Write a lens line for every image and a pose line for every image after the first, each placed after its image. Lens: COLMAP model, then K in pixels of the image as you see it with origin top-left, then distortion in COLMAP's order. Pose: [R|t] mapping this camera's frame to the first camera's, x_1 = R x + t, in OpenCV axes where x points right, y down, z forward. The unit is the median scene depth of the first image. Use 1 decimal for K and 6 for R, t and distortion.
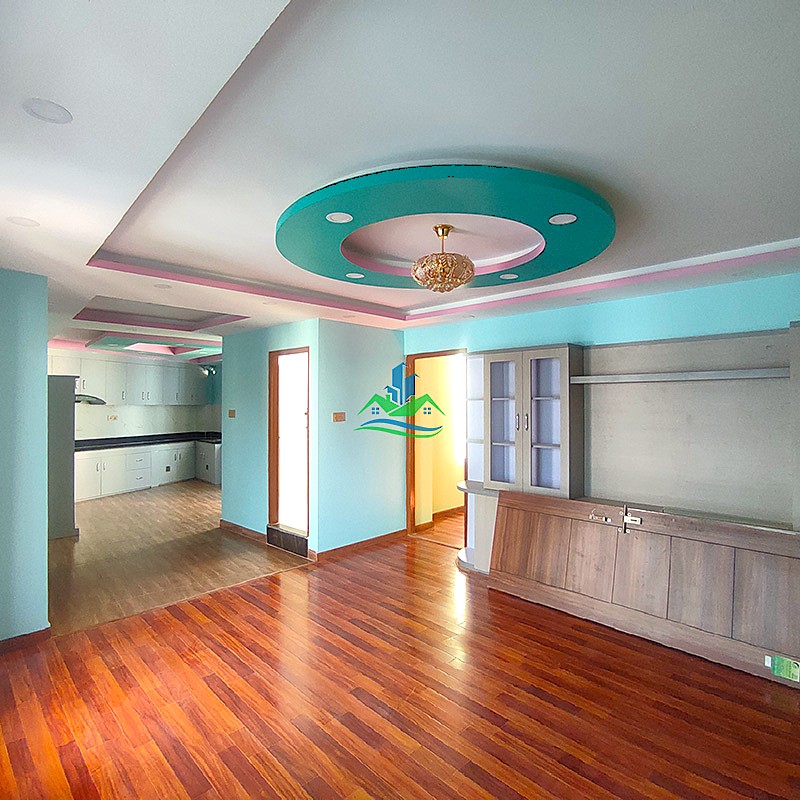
lens RADIAL K [[450.9, 0, 402.3], [0, 450.9, 403.7], [0, 0, 1]] dist [-0.003331, 0.000442]
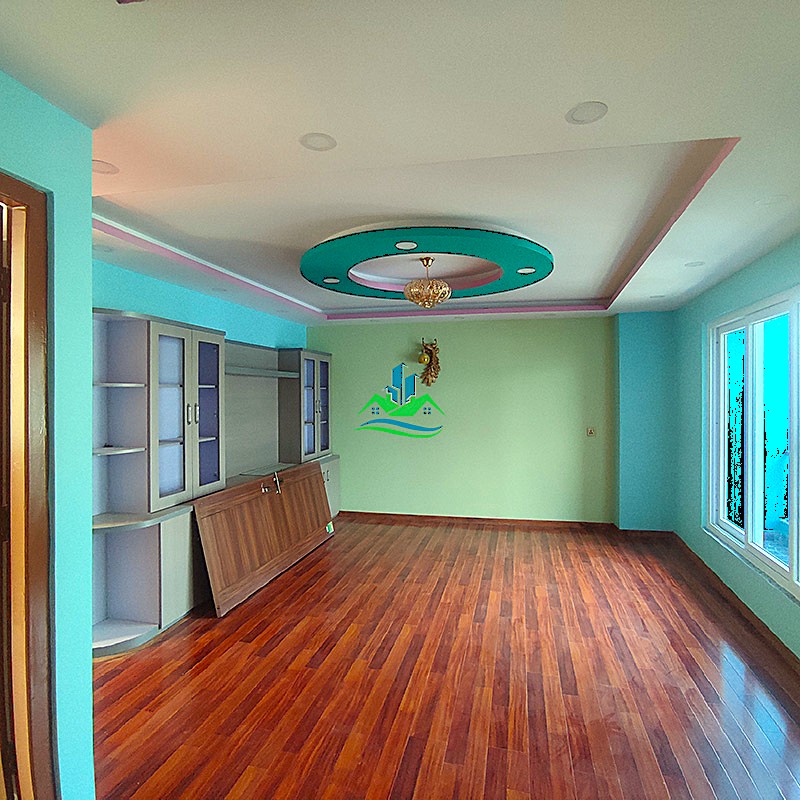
lens RADIAL K [[489.9, 0, 401.3], [0, 489.9, 397.6], [0, 0, 1]] dist [-0.001877, 0.002077]
pose [[-0.520723, 0.002388, 0.853722, -0.874336], [-0.007052, 0.999950, -0.007099, 0.029334], [-0.853697, -0.009717, -0.520680, 1.449596]]
